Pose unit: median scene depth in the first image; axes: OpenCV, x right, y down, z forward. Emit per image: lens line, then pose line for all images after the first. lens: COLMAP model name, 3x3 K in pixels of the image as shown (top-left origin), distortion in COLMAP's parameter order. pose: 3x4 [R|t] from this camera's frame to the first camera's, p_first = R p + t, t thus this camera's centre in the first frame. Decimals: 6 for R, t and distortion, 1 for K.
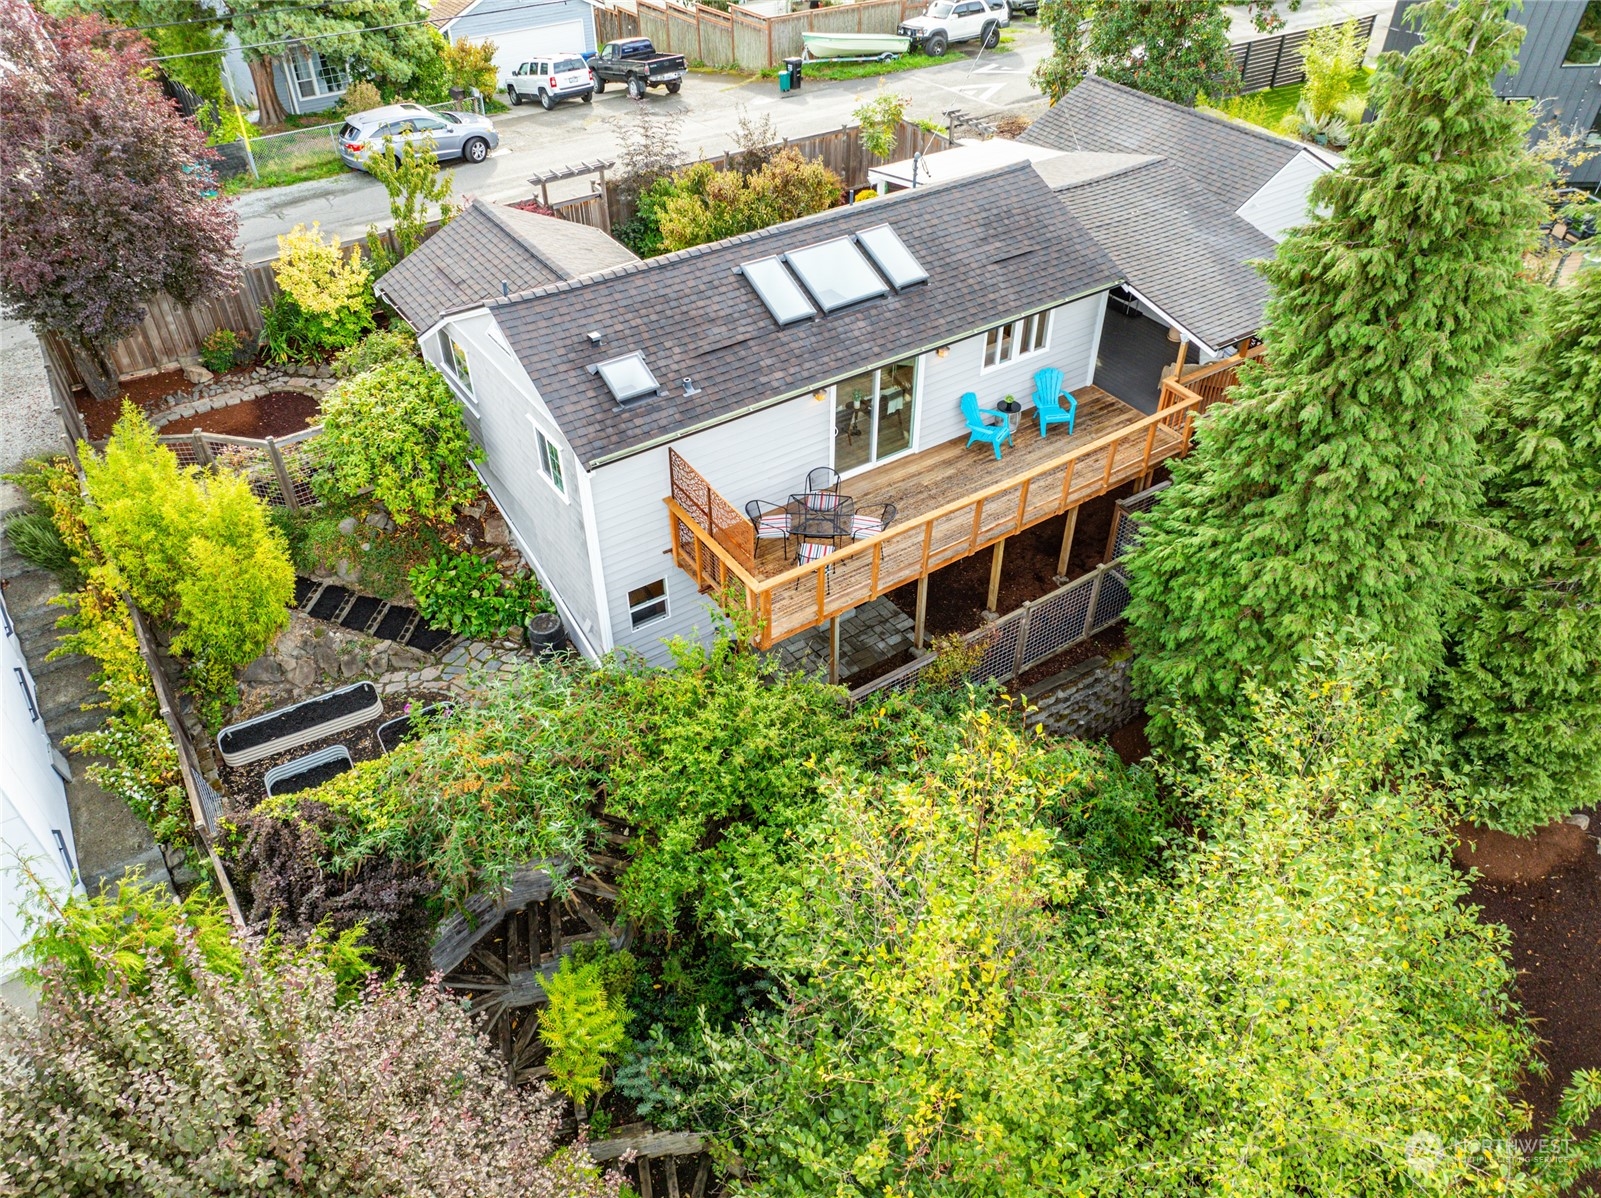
lens RADIAL K [[1125.5, 0, 800.5], [0, 1125.5, 599.0], [0, 0, 1]] dist [-0.031978, 0.000332]
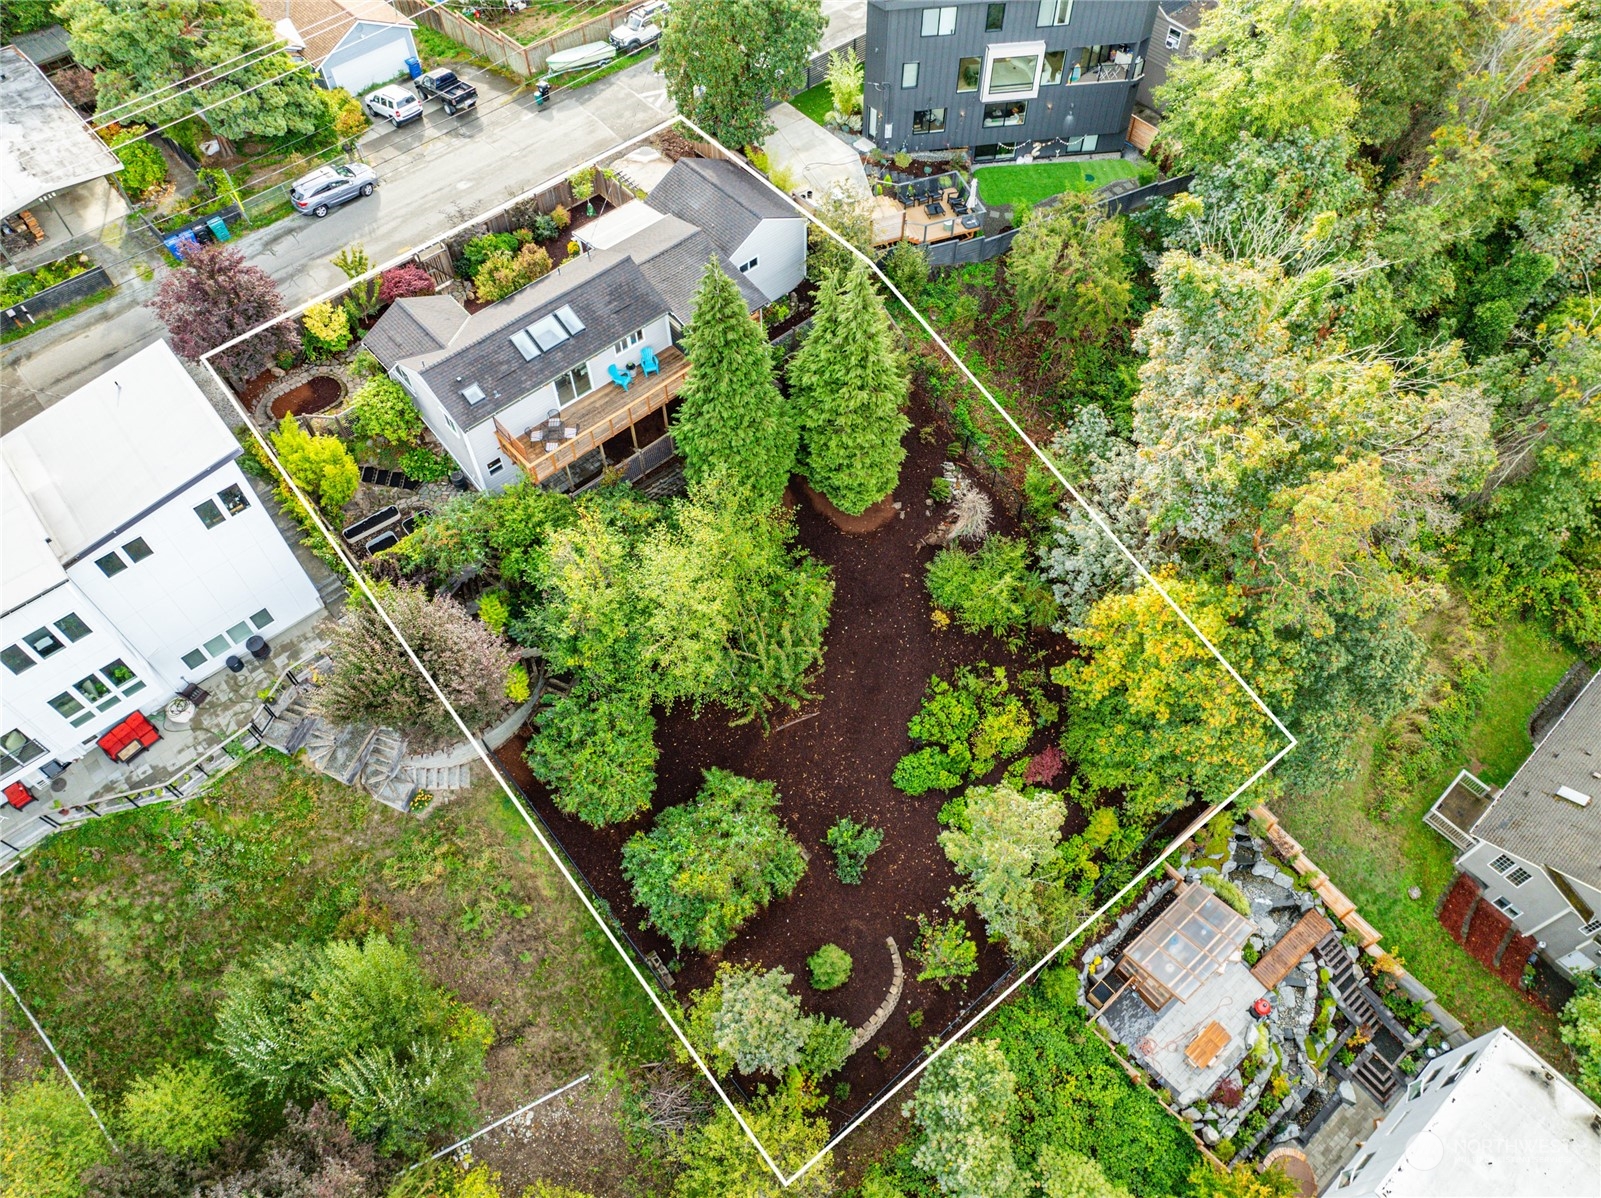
lens RADIAL K [[1125.5, 0, 800.5], [0, 1125.5, 599.0], [0, 0, 1]] dist [-0.031978, 0.000332]
pose [[0.991507, -0.110434, 0.068693, 0.356446], [0.087637, 0.957582, 0.274511, -0.353961], [-0.096095, -0.266159, 0.959127, -1.669822]]
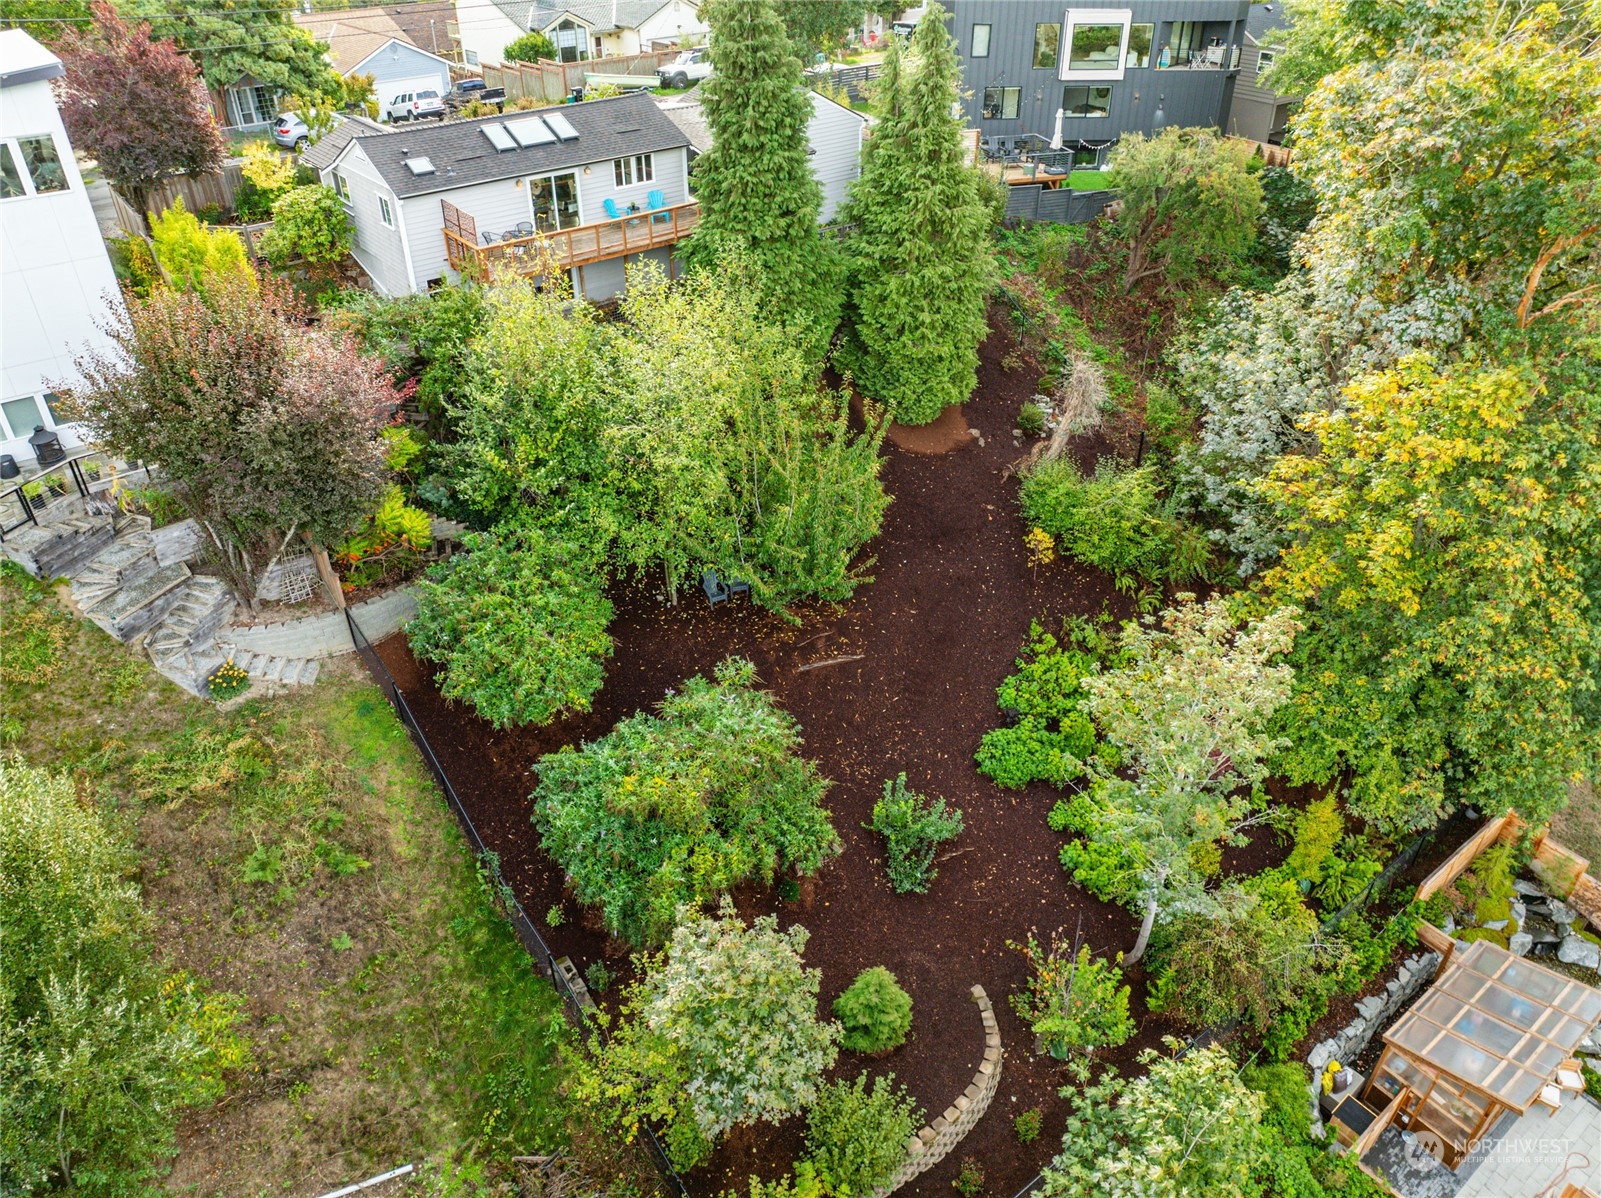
lens RADIAL K [[1120.5, 0, 795.9], [0, 1120.5, 604.5], [0, 0, 1]] dist [-0.052525, 0.024090]
pose [[0.997129, -0.044199, 0.061488, 0.341899], [0.049635, 0.994714, -0.089888, 0.746499], [-0.057190, 0.092682, 0.994052, -0.920665]]
